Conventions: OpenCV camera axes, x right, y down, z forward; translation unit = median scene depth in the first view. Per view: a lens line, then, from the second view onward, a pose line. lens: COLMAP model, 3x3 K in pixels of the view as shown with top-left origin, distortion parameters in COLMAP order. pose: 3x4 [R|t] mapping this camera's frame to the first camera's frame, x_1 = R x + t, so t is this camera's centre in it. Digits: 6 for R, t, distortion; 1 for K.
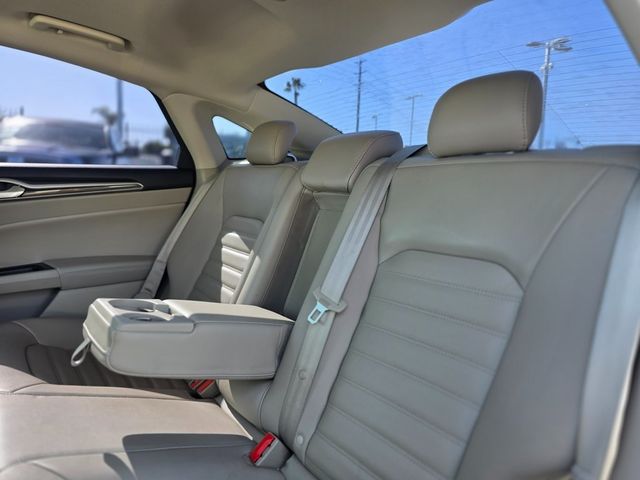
lens RADIAL K [[433.3, 0, 320.7], [0, 433.3, 236.4], [0, 0, 1]] dist [0.066101, -0.058957]
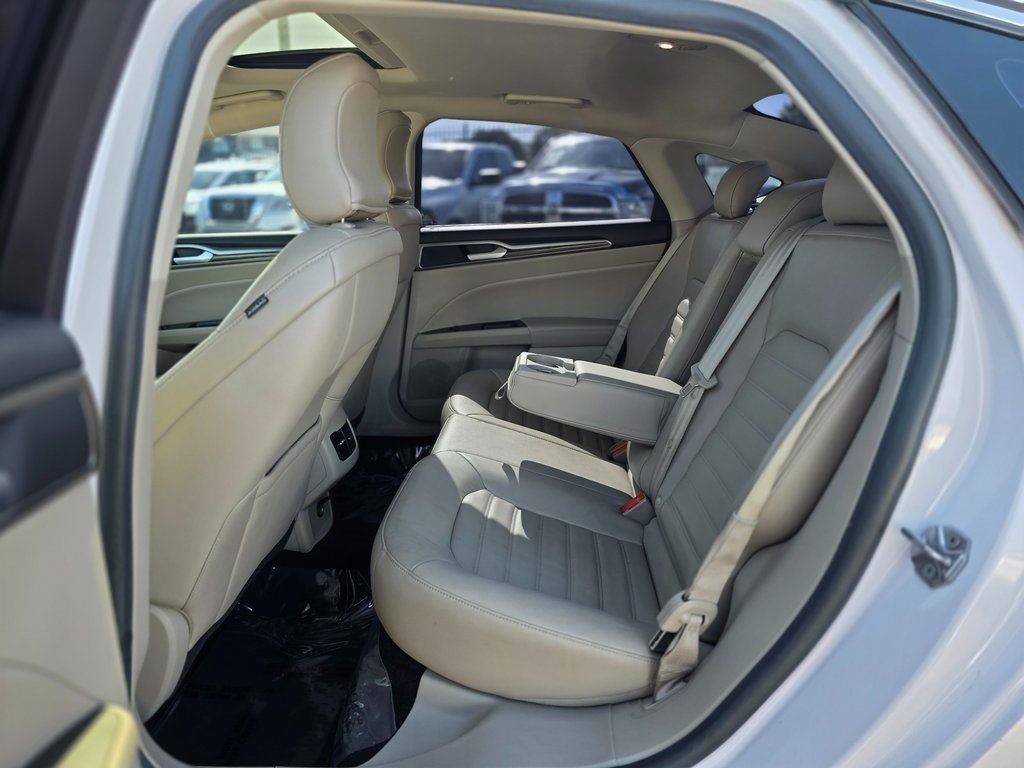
lens RADIAL K [[693.2, 0, 513.1], [0, 693.2, 378.2], [0, 0, 1]] dist [0.066101, -0.058957]
pose [[0.765215, 0.117767, -0.632912, 0.449153], [-0.041430, 0.990096, 0.134138, -0.025655], [0.642441, -0.076423, 0.762515, -0.306458]]
